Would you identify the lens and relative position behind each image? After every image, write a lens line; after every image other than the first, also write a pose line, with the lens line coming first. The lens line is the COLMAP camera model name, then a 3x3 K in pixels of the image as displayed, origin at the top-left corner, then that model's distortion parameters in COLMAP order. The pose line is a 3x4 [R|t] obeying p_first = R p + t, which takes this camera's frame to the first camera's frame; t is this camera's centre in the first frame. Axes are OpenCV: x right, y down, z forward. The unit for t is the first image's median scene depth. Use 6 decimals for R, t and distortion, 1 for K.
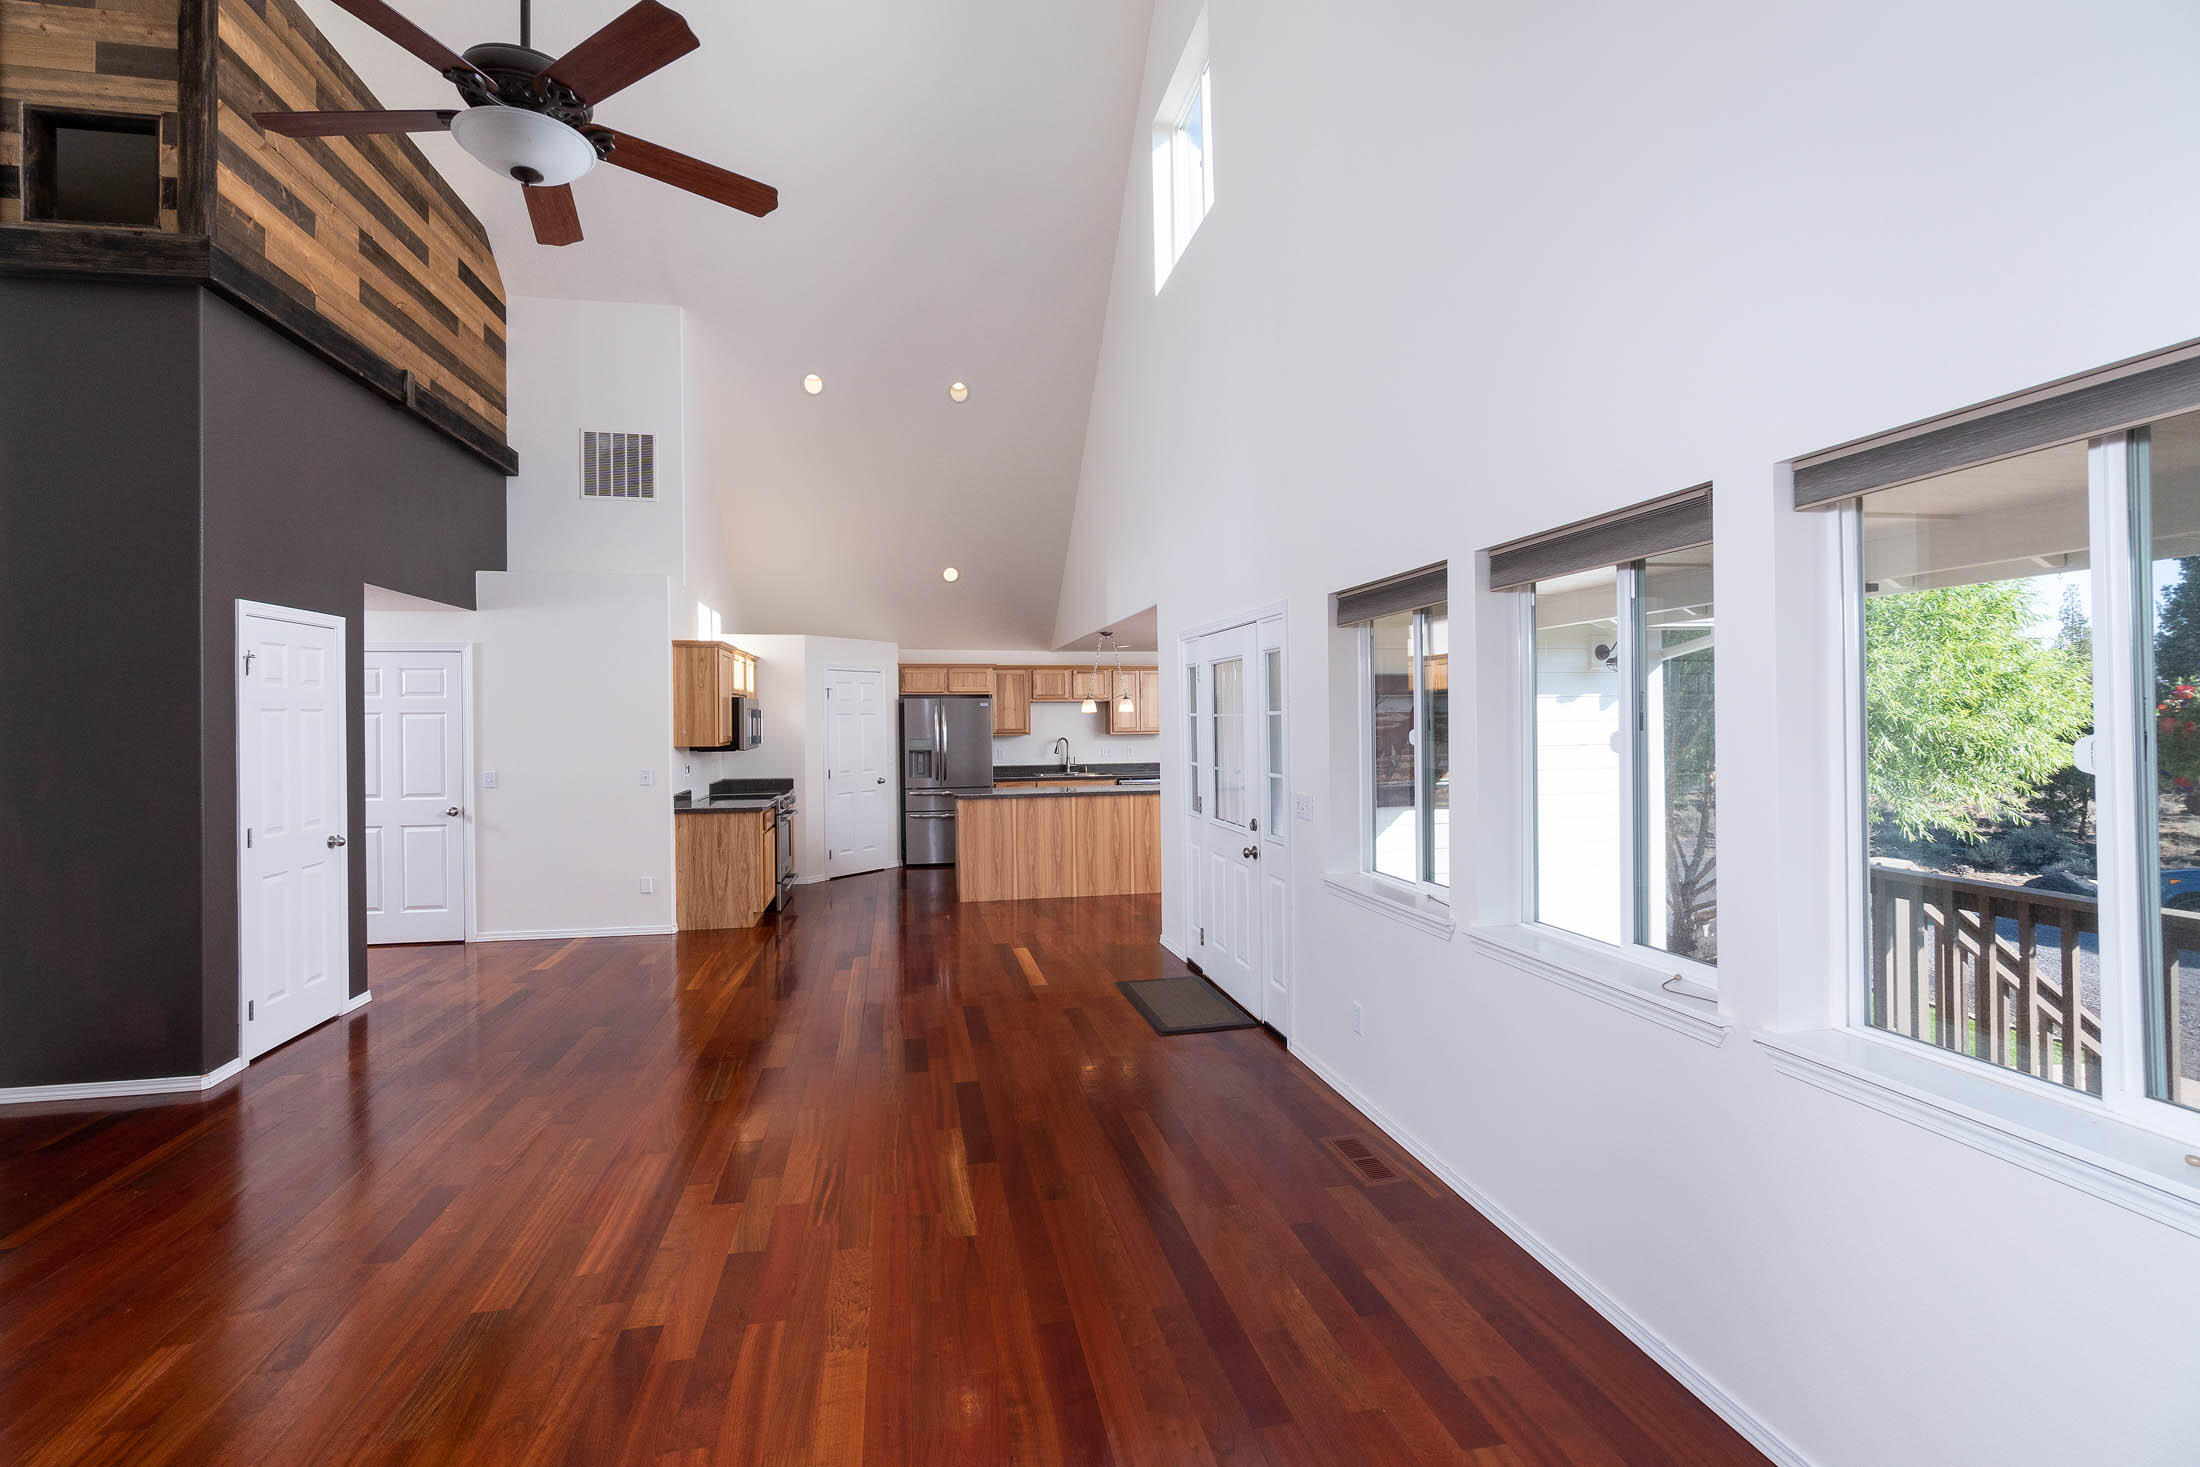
lens RADIAL K [[940.5, 0, 1100.0], [0, 940.5, 733.5], [0, 0, 1]] dist [-0.030846, 0.000272]
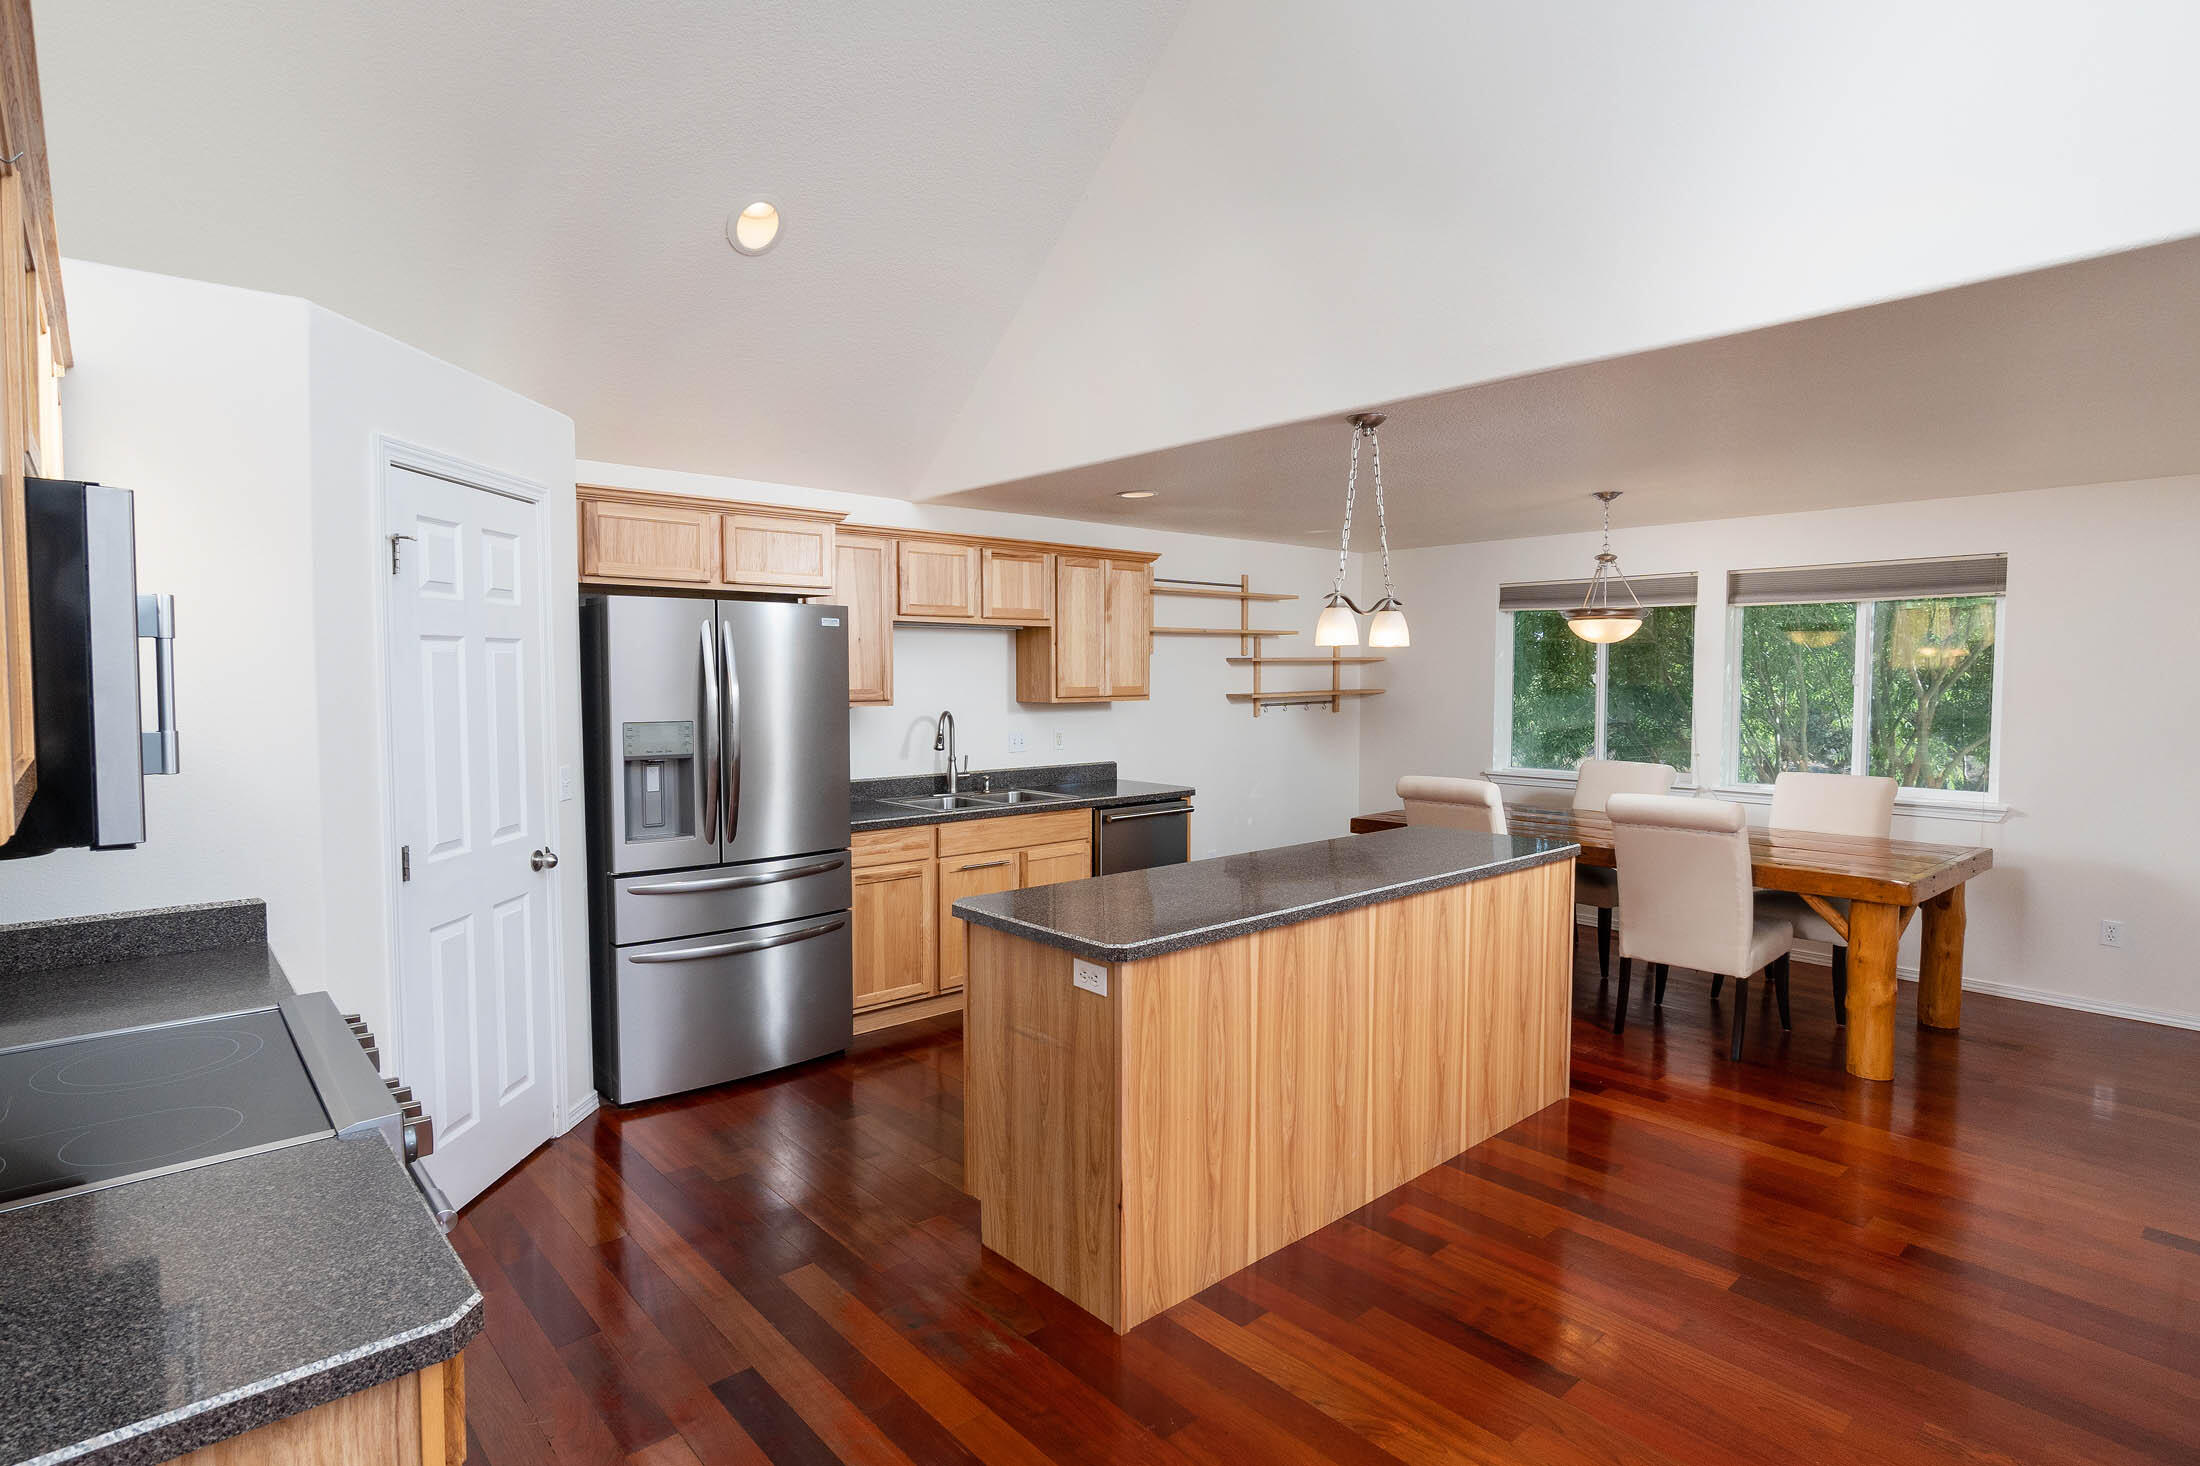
lens RADIAL K [[1114.7, 0, 1100.0], [0, 1114.7, 733.0], [0, 0, 1]] dist [-0.032749, -0.000178]
pose [[0.862555, -0.017766, 0.505651, -0.383010], [-0.003558, 0.999146, 0.041174, -0.011108], [-0.505951, -0.037314, 0.861755, 0.884432]]
